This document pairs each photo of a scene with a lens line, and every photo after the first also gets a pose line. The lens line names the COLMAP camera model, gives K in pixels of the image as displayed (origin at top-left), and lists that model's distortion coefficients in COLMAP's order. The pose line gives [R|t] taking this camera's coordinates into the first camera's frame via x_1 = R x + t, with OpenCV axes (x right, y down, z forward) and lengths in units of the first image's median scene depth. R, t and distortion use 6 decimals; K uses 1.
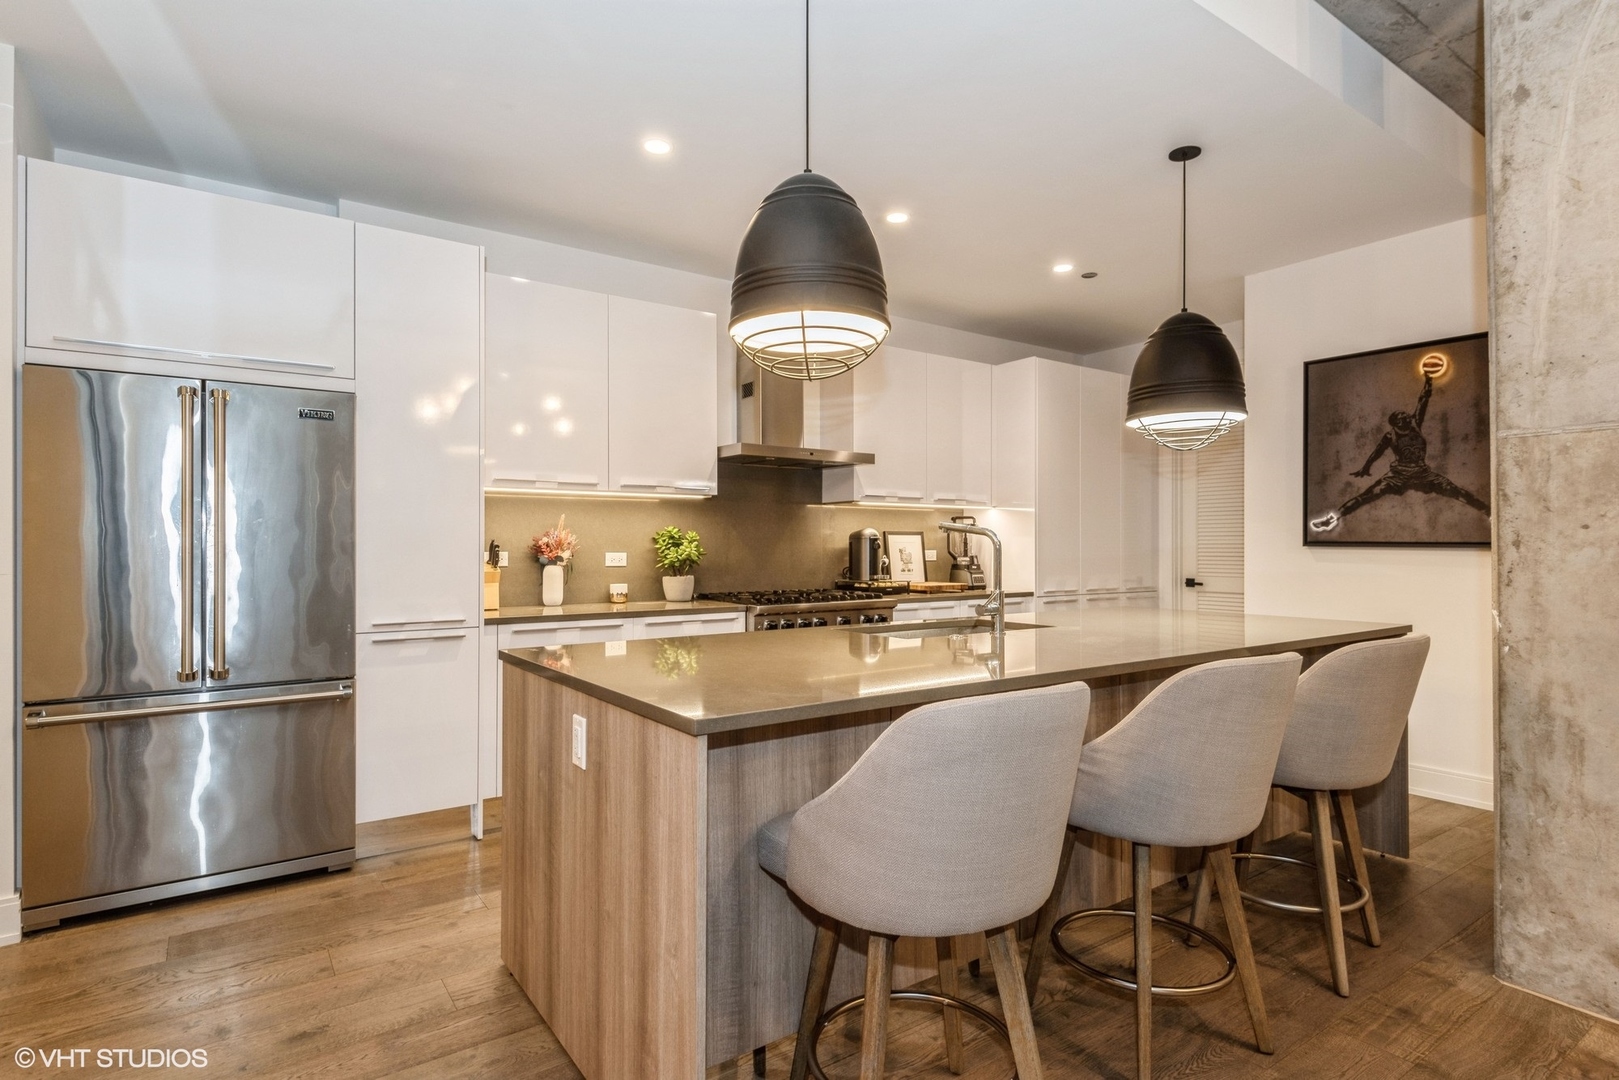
lens RADIAL K [[825.6, 0, 809.4], [0, 825.6, 549.5], [0, 0, 1]] dist [-0.000502, -0.000557]
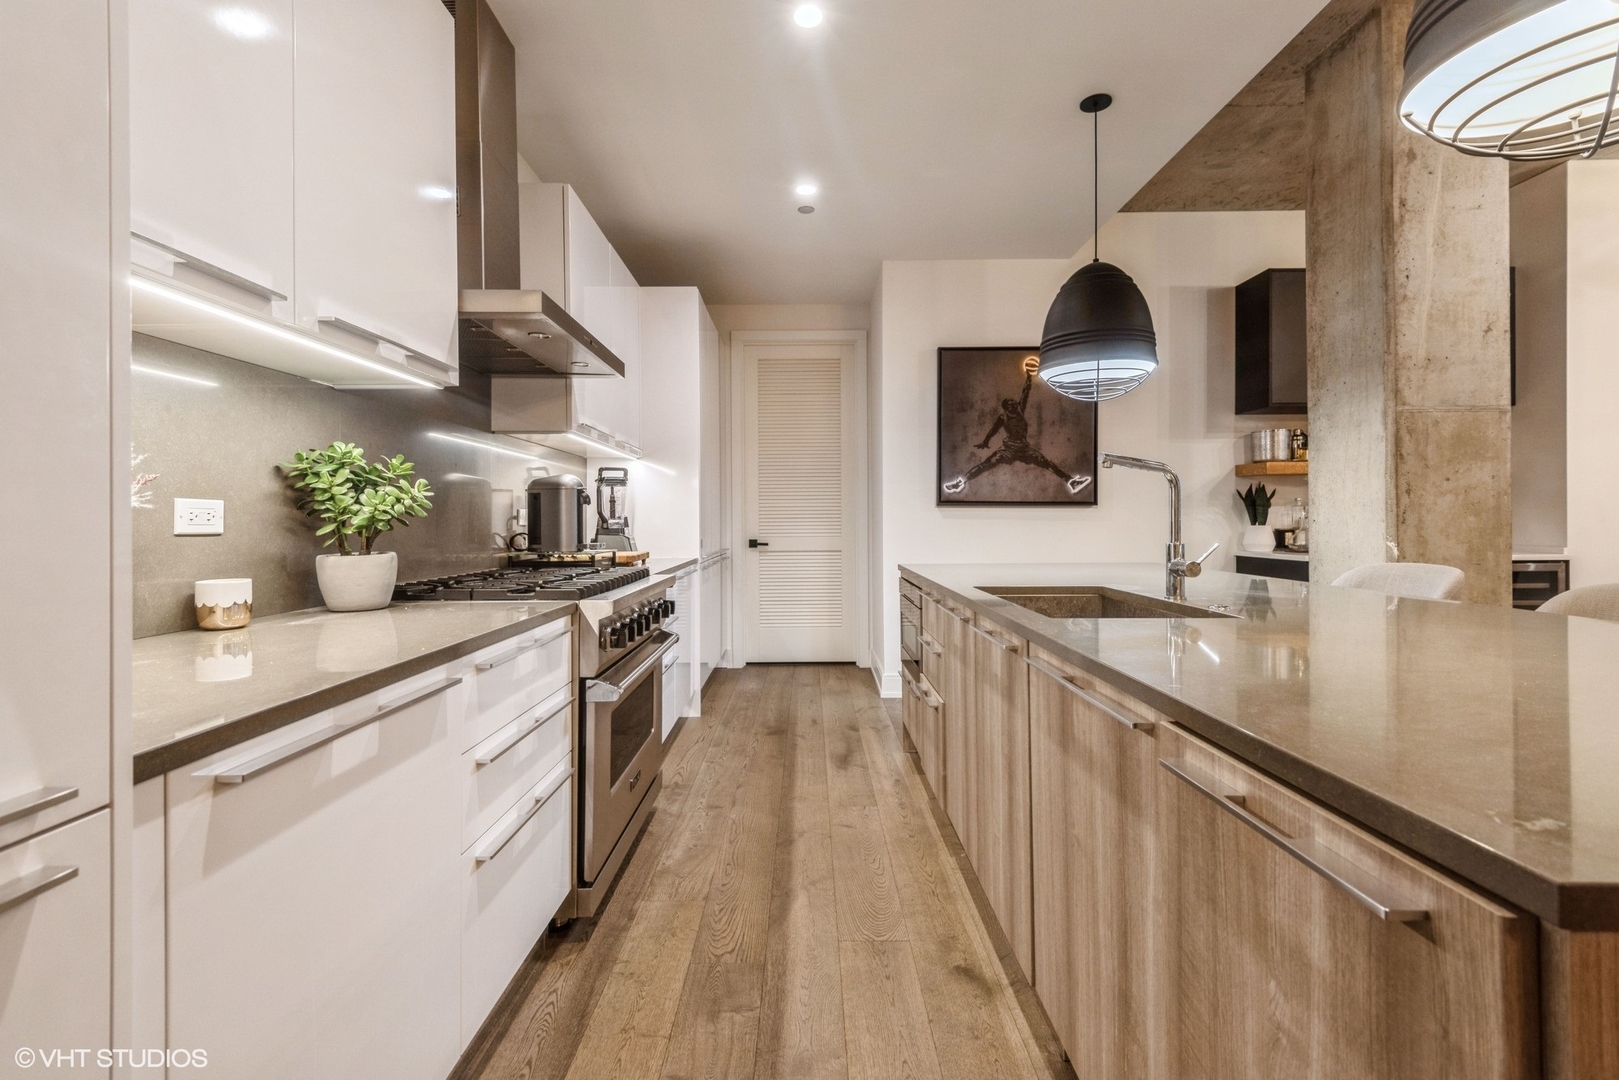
lens RADIAL K [[717.5, 0, 807.2], [0, 717.5, 519.9], [0, 0, 1]] dist [0.004696, 0.000427]
pose [[0.582976, -0.003798, 0.812481, -0.371835], [0.008453, 0.999963, -0.001391, 0.018240], [-0.812446, 0.007679, 0.582986, 0.631053]]
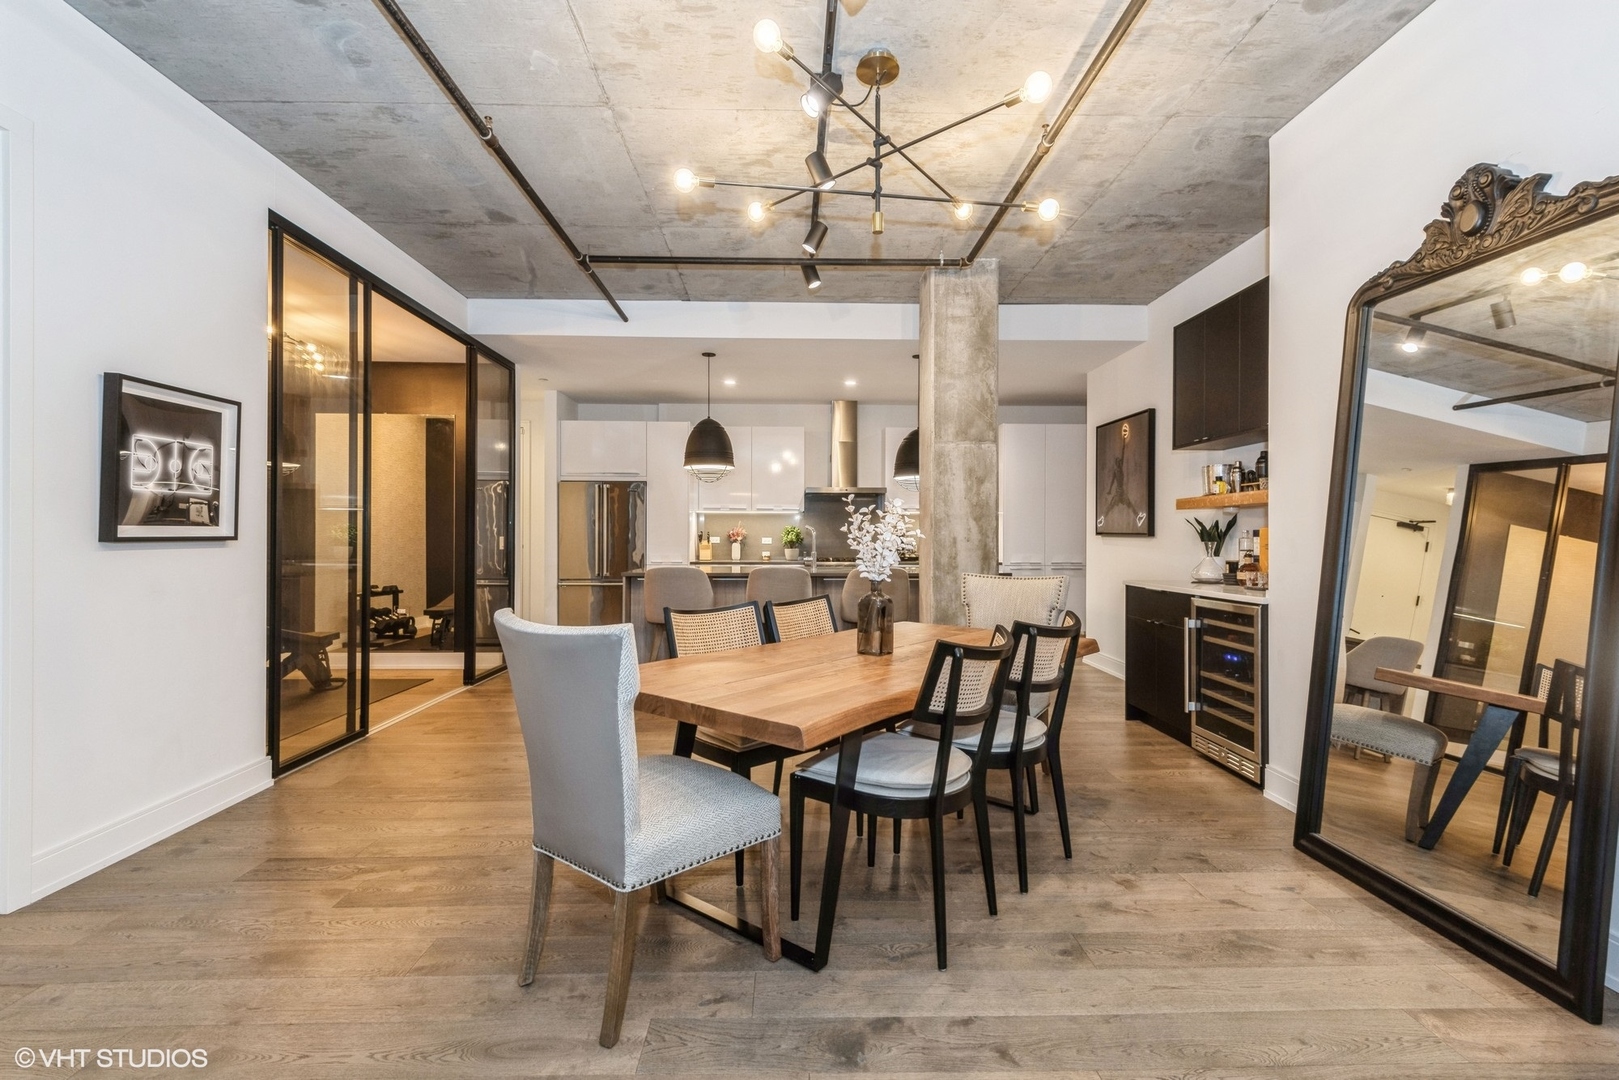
lens RADIAL K [[717.5, 0, 807.2], [0, 717.5, 519.9], [0, 0, 1]] dist [0.004696, 0.000427]
pose [[0.828260, -0.009511, -0.560264, 1.024466], [-0.005316, 0.999678, -0.024830, 0.003473], [0.560319, 0.023544, 0.827942, -0.589084]]
